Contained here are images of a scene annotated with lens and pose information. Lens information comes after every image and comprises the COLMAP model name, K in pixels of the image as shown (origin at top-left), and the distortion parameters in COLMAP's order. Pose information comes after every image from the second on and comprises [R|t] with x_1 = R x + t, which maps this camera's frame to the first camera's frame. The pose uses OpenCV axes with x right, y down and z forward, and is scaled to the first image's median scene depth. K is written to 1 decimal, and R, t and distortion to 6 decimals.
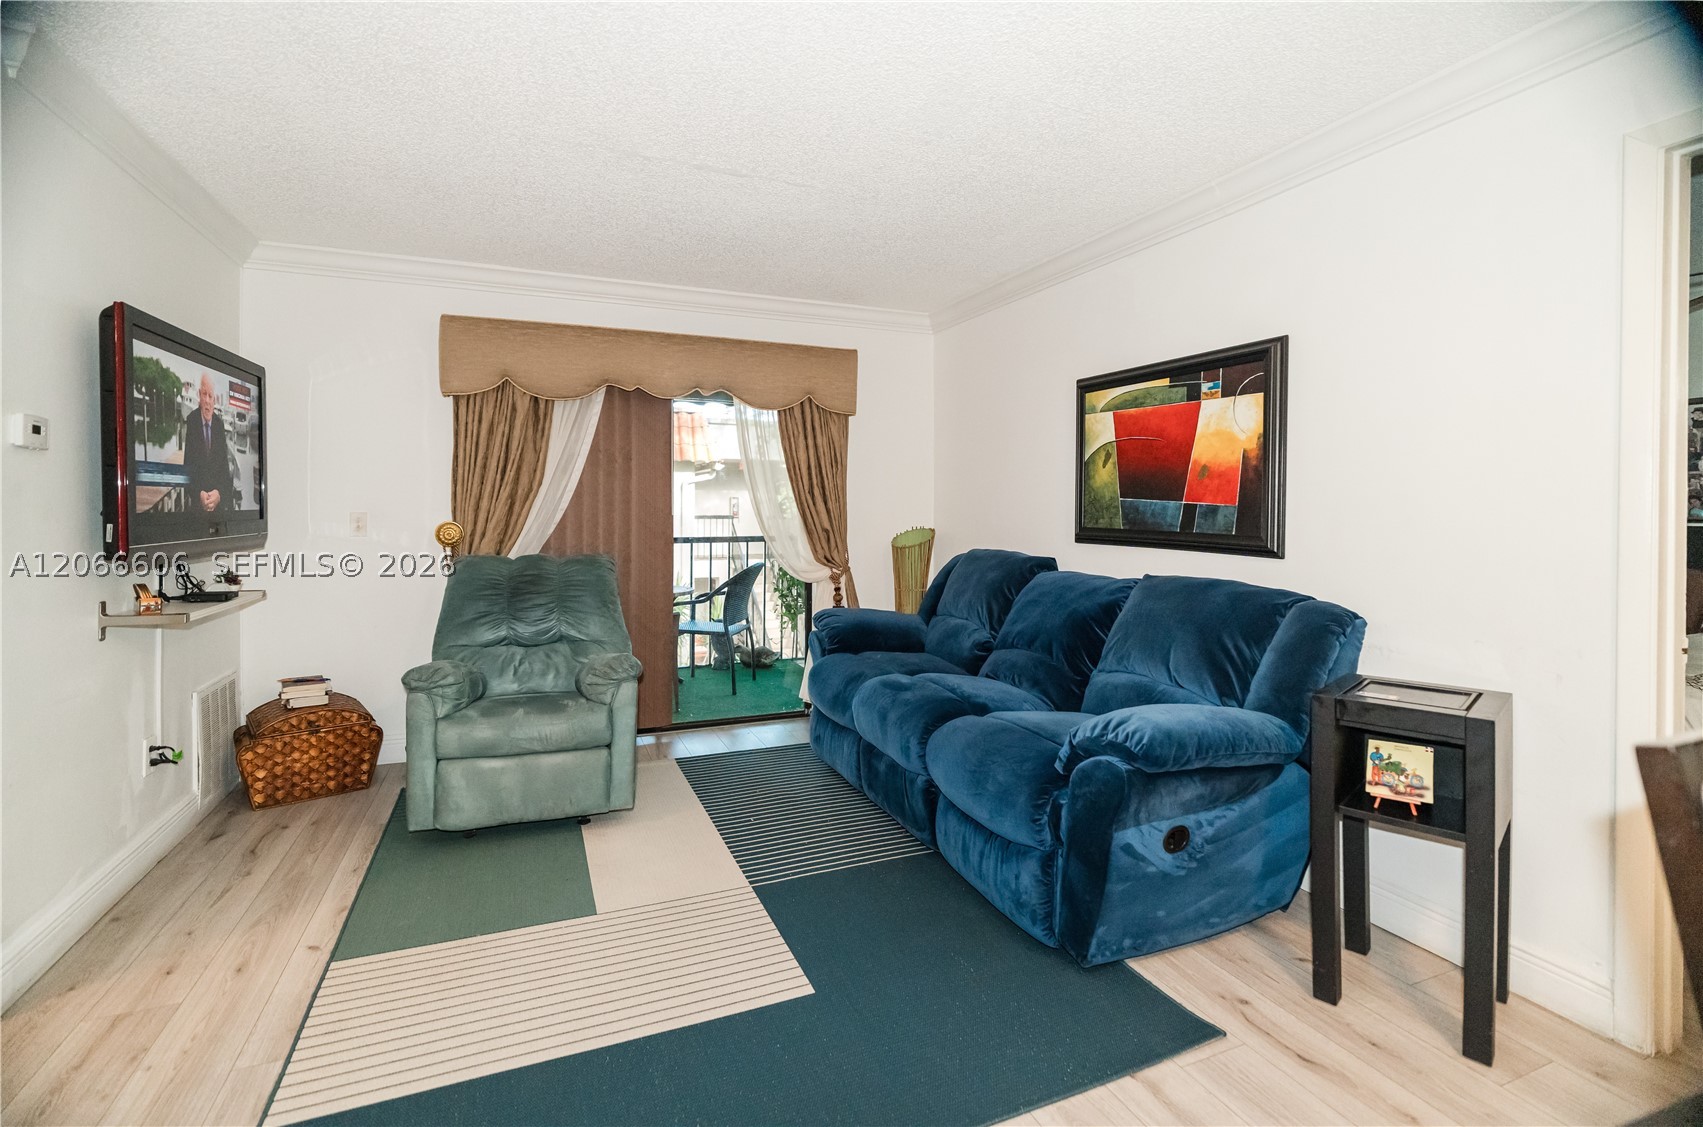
lens RADIAL K [[799.4, 0, 830.6], [0, 799.4, 527.7], [0, 0, 1]] dist [0.001770, 0.000714]
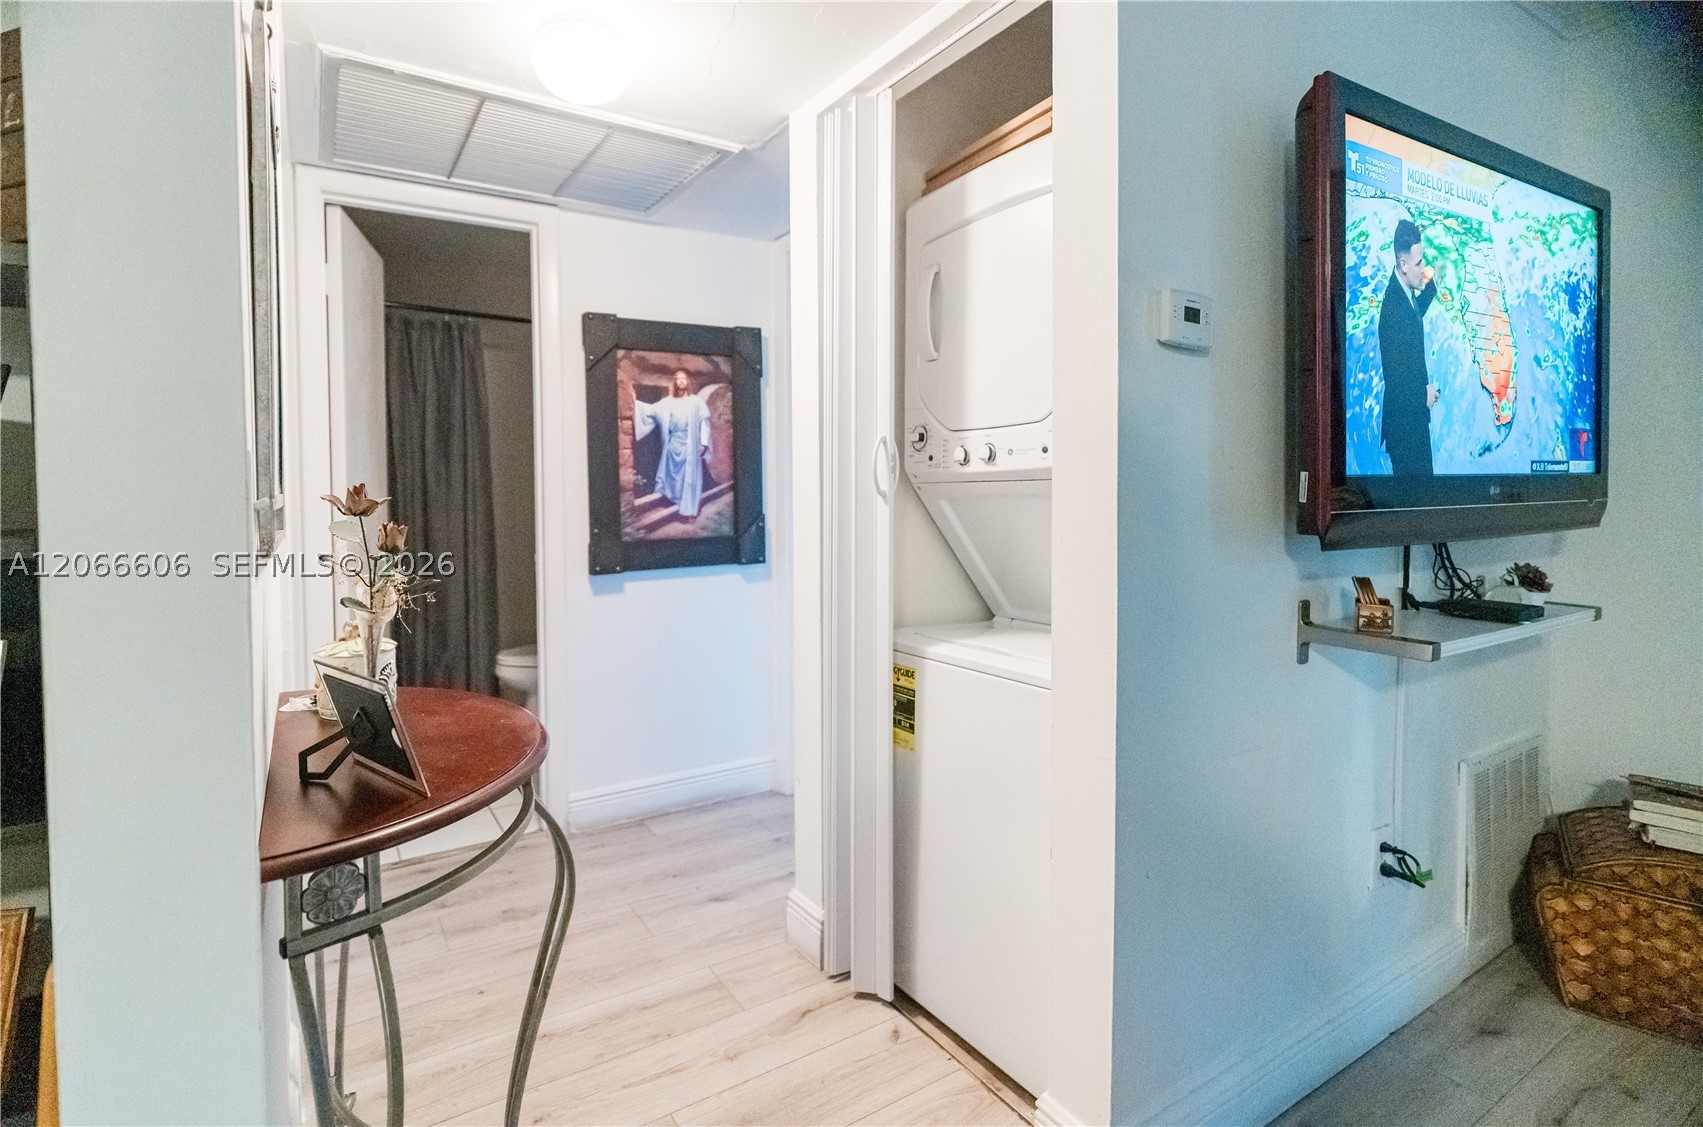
lens RADIAL K [[799.4, 0, 830.6], [0, 799.4, 527.7], [0, 0, 1]] dist [0.001770, 0.000714]
pose [[0.191755, 0.026545, -0.981084, -0.311737], [-0.008027, 0.999643, 0.025478, 0.018933], [0.981410, 0.002990, 0.191899, 0.433350]]
